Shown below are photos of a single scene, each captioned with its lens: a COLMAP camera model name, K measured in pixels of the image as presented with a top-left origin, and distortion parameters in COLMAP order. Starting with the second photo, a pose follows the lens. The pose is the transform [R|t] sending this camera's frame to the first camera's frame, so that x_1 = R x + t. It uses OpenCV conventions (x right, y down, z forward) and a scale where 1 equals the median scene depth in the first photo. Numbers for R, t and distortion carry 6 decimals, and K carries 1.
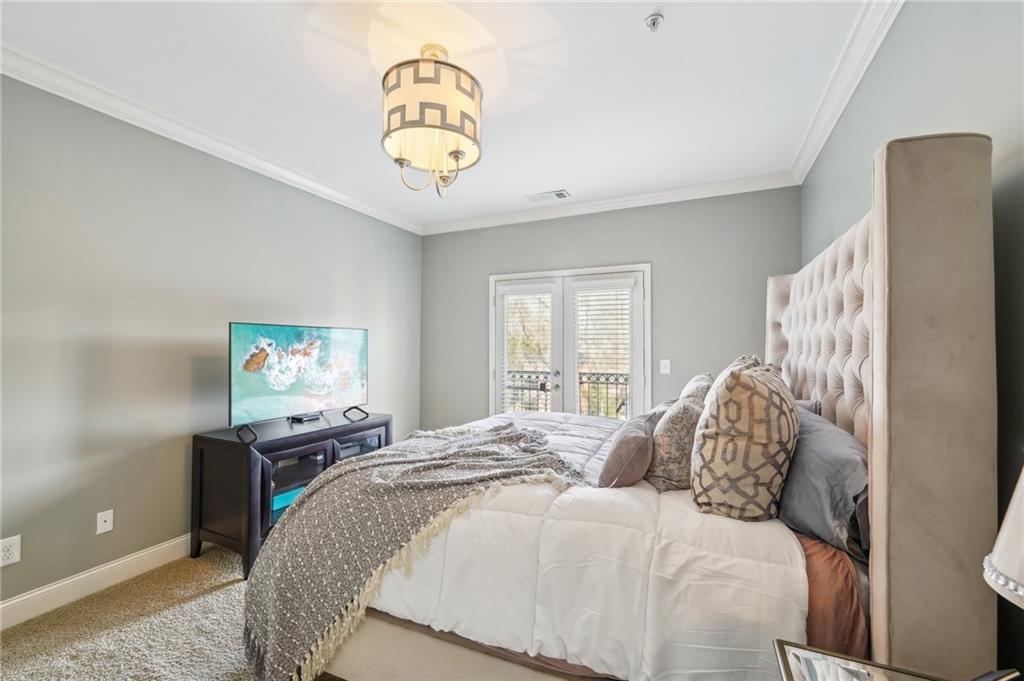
lens RADIAL K [[419.8, 0, 516.7], [0, 419.8, 342.7], [0, 0, 1]] dist [0.002151, -0.000855]
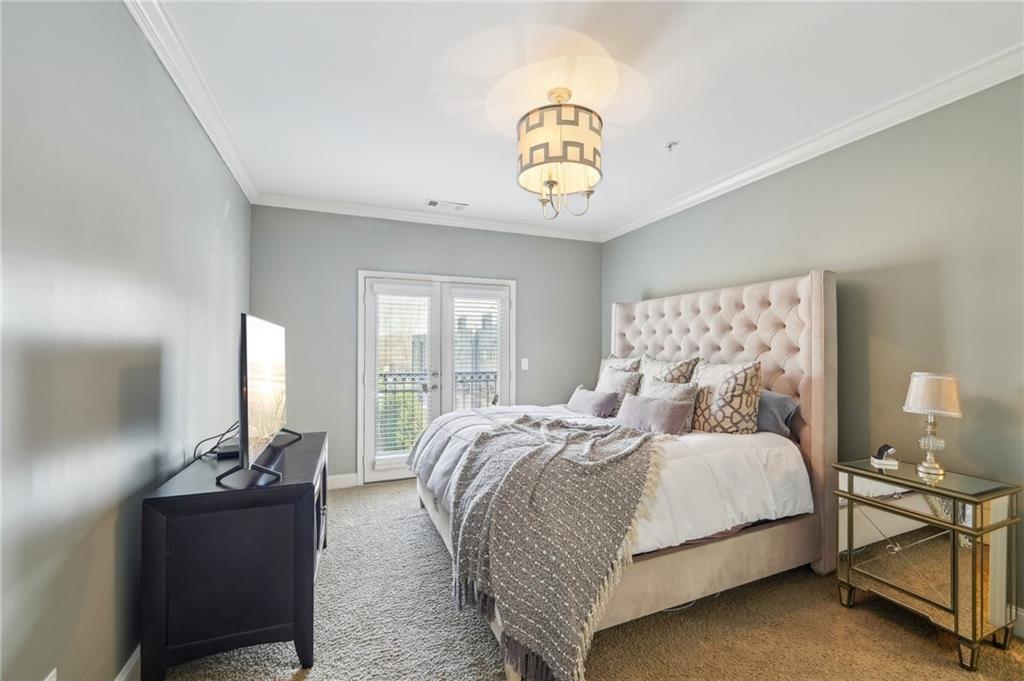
lens RADIAL K [[419.8, 0, 521.9], [0, 419.8, 347.9], [0, 0, 1]] dist [0.002151, -0.000855]
pose [[0.679491, -0.001021, 0.733683, -0.755325], [-0.006302, 0.999954, 0.007228, -0.001216], [-0.733657, -0.009535, 0.679453, 0.195939]]
